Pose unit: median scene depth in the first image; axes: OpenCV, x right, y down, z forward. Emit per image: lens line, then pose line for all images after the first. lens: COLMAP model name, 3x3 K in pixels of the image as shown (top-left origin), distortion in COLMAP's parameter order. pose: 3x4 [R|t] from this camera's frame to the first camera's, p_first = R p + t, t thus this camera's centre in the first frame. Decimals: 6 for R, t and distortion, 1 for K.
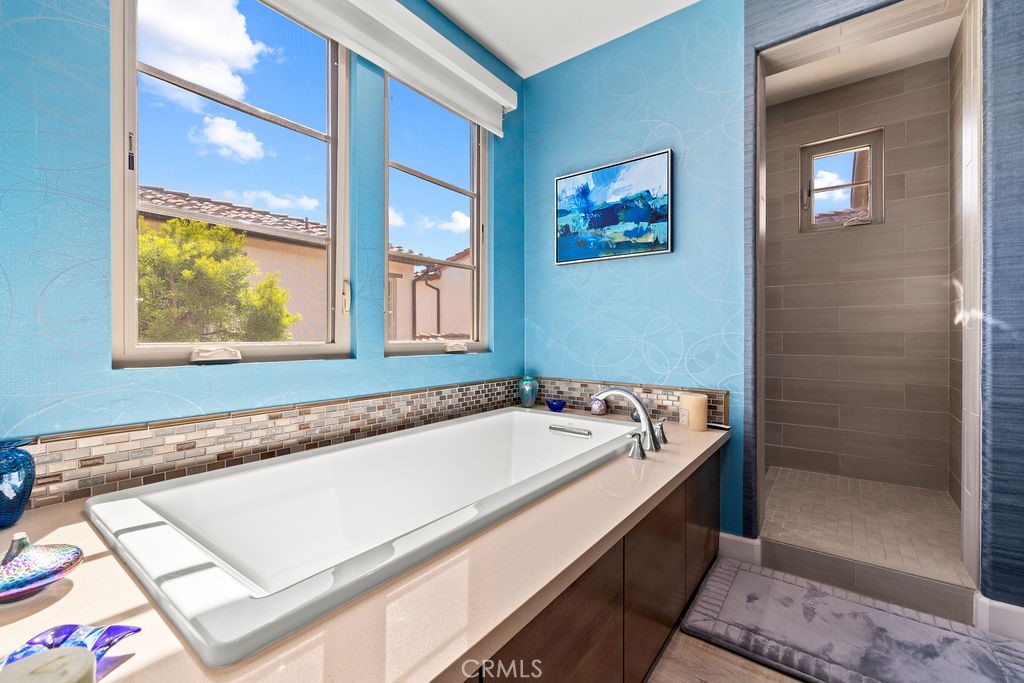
lens RADIAL K [[434.3, 0, 505.5], [0, 434.3, 335.8], [0, 0, 1]] dist [0.002015, 0.000754]
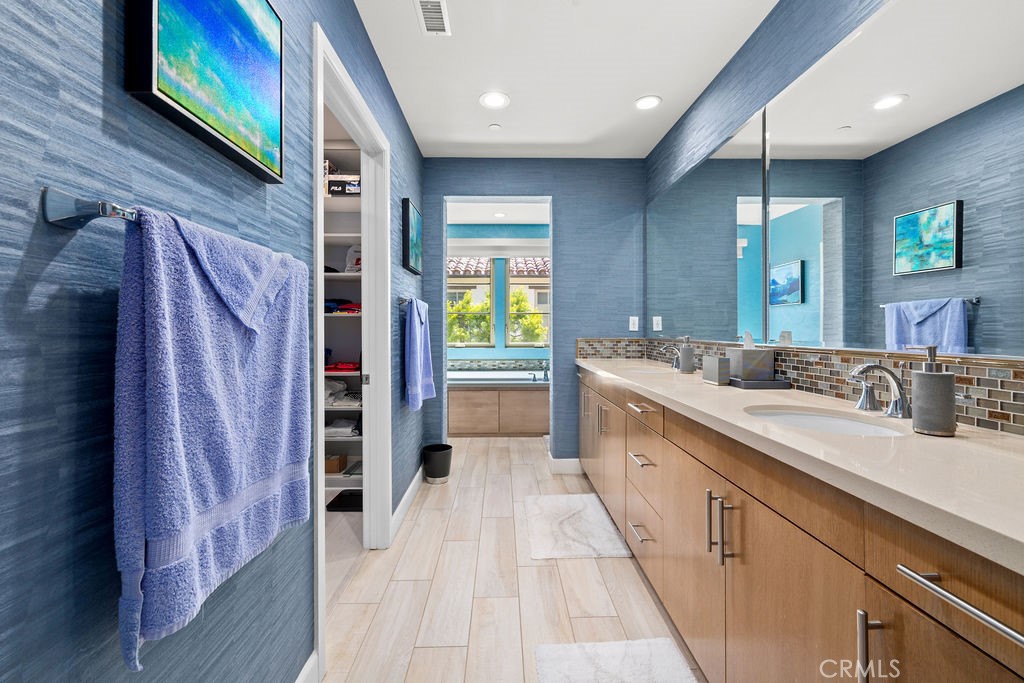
lens RADIAL K [[434.3, 0, 509.2], [0, 434.3, 331.9], [0, 0, 1]] dist [0.002015, 0.000754]
pose [[0.620836, 0.007854, -0.783901, 1.946509], [0.000130, 0.999949, 0.010121, -0.086875], [0.783941, -0.006385, 0.620803, -0.823899]]
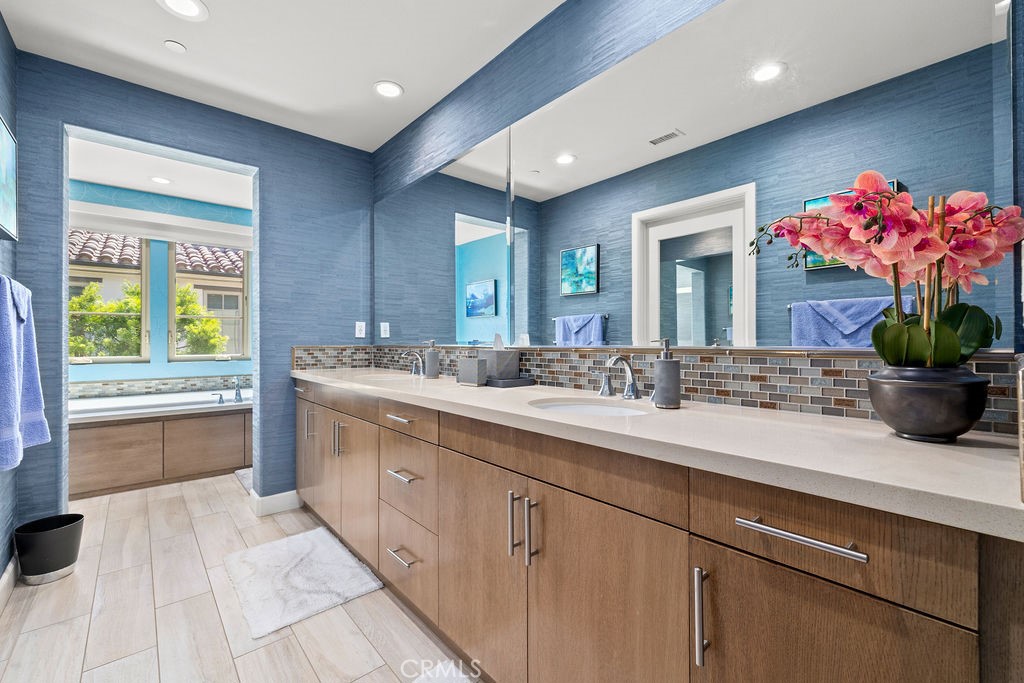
lens RADIAL K [[434.3, 0, 511.6], [0, 434.3, 341.0], [0, 0, 1]] dist [0.002015, 0.000754]
pose [[0.978875, 0.001465, -0.204454, 1.764466], [-0.001324, 0.999999, 0.000830, -0.062691], [0.204455, -0.000542, 0.978876, -0.801727]]
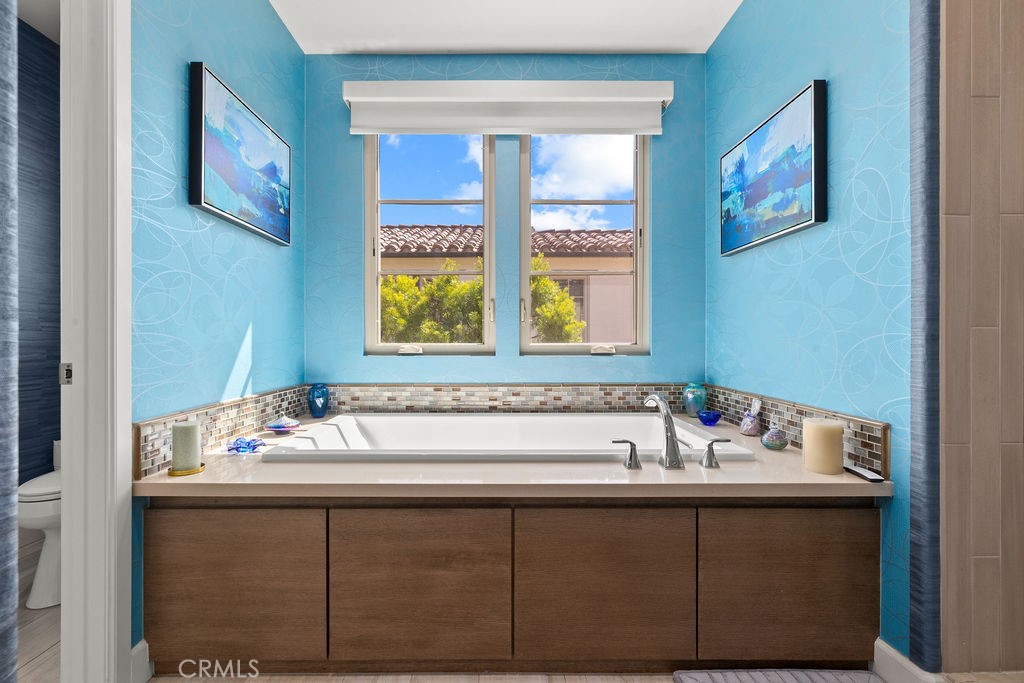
lens RADIAL K [[434.3, 0, 504.3], [0, 434.3, 342.1], [0, 0, 1]] dist [0.002015, 0.000754]
pose [[0.618203, 0.003520, -0.786010, 0.623032], [0.001255, 0.999984, 0.005466, 0.001761], [0.786017, -0.004366, 0.618189, 0.143022]]
